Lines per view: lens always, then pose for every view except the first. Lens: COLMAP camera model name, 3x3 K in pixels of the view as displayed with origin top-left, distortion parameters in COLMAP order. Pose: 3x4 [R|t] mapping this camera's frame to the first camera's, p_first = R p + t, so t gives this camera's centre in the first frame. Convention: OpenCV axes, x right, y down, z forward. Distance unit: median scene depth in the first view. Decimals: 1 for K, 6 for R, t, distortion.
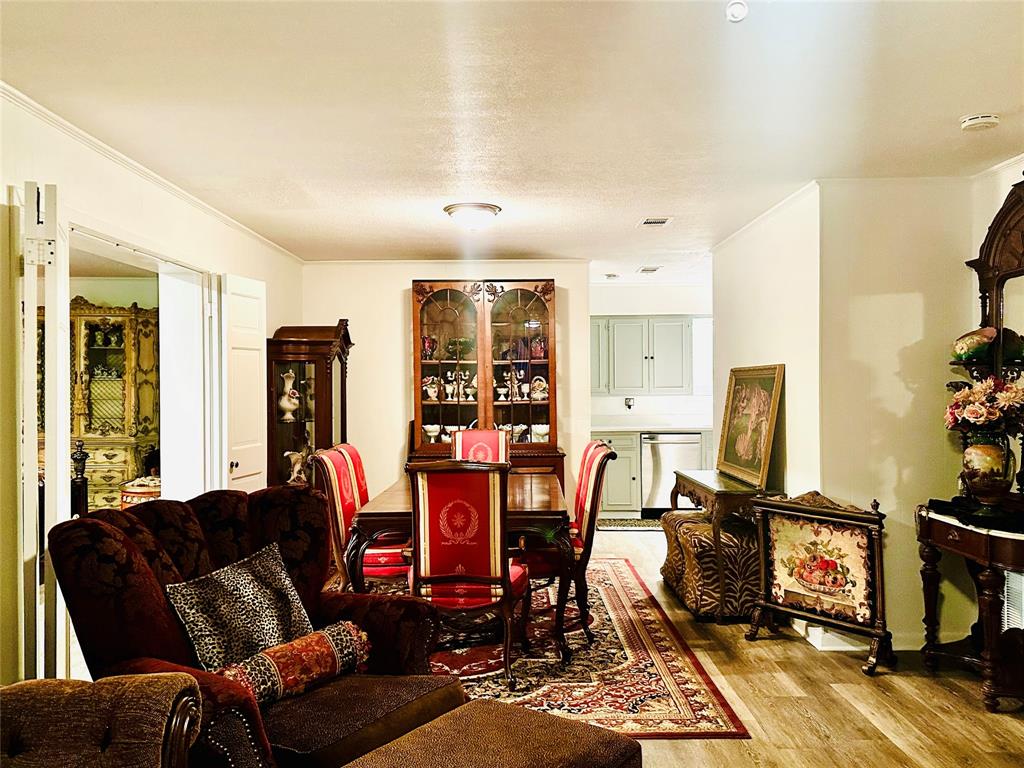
lens RADIAL K [[816.8, 0, 509.0], [0, 816.8, 380.3], [0, 0, 1]] dist [0.072923, -0.021335]
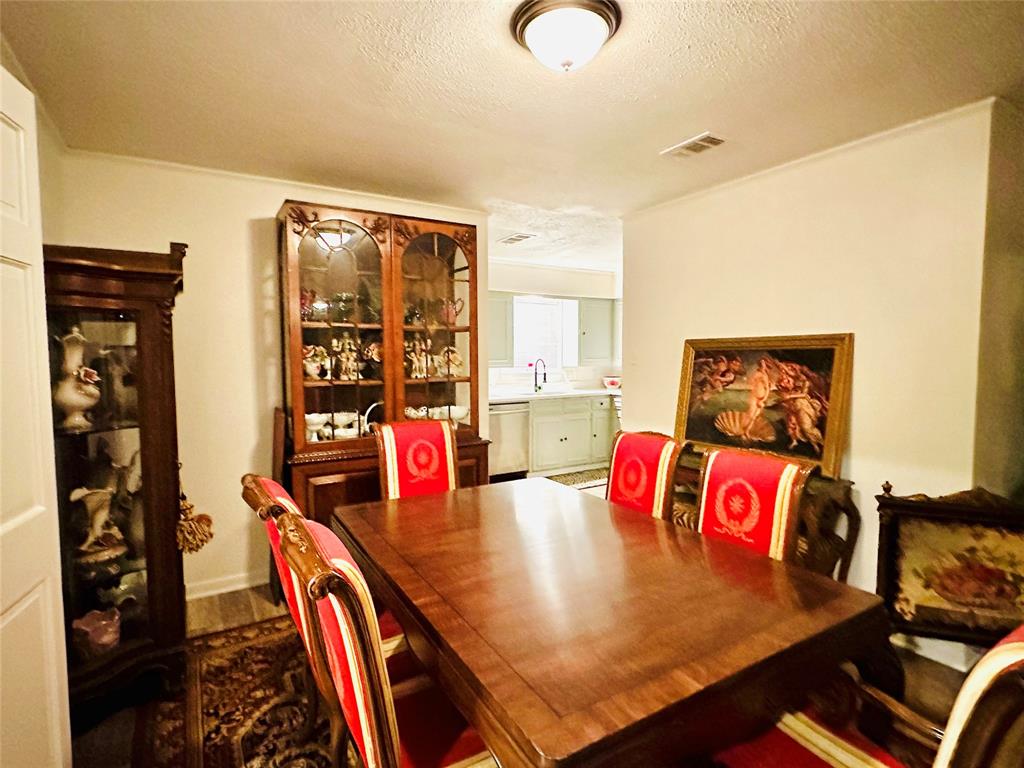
lens RADIAL K [[525.0, 0, 504.2], [0, 525.0, 386.2], [0, 0, 1]] dist [0.003099, 0.001845]
pose [[0.844895, -0.029402, 0.534124, -0.218994], [-0.002566, 0.998254, 0.059010, 0.003253], [-0.534926, -0.051227, 0.843344, 0.589608]]
